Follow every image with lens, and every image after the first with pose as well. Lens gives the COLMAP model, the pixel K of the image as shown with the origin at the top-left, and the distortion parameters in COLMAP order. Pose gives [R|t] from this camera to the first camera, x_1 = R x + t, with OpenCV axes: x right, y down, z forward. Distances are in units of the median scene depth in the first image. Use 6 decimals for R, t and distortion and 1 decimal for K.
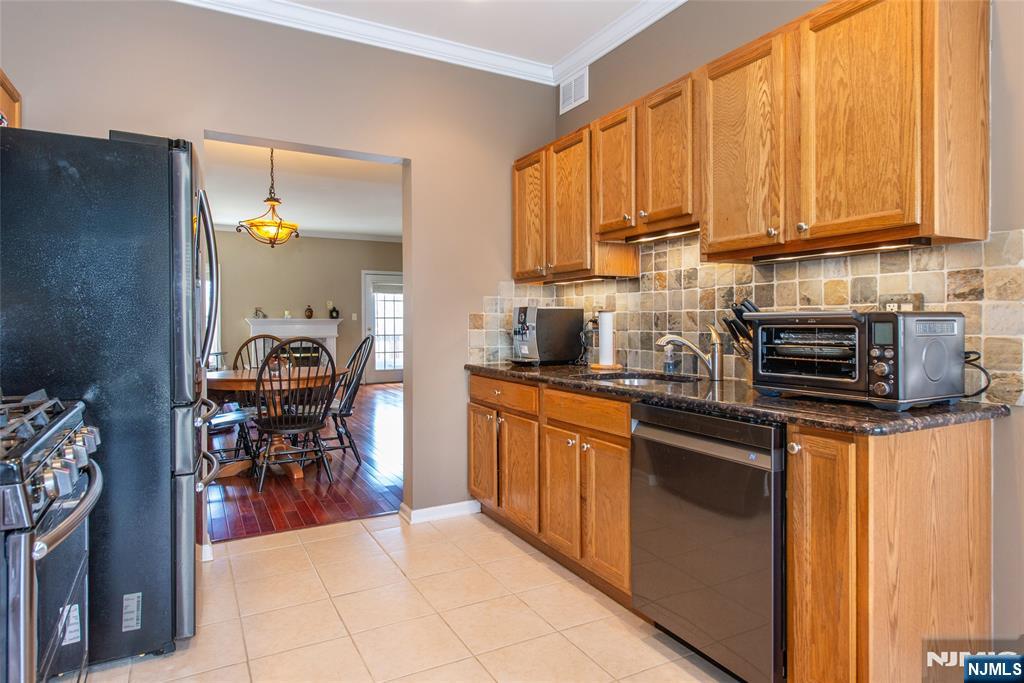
lens RADIAL K [[590.9, 0, 506.3], [0, 590.9, 324.6], [0, 0, 1]] dist [0.030319, -0.000738]
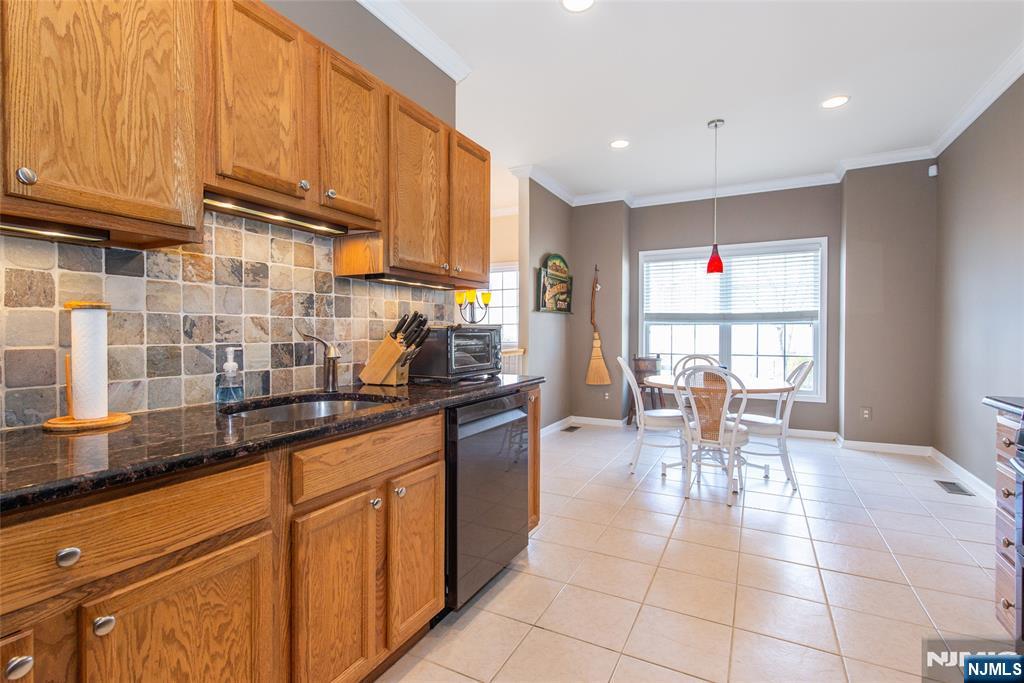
lens RADIAL K [[466.1, 0, 513.0], [0, 466.1, 335.9], [0, 0, 1]] dist [0.000585, -0.000858]
pose [[-0.558778, -0.005087, 0.829301, -0.308293], [0.003157, 0.999961, 0.008261, -0.000883], [-0.829311, 0.007235, -0.558740, 0.838008]]
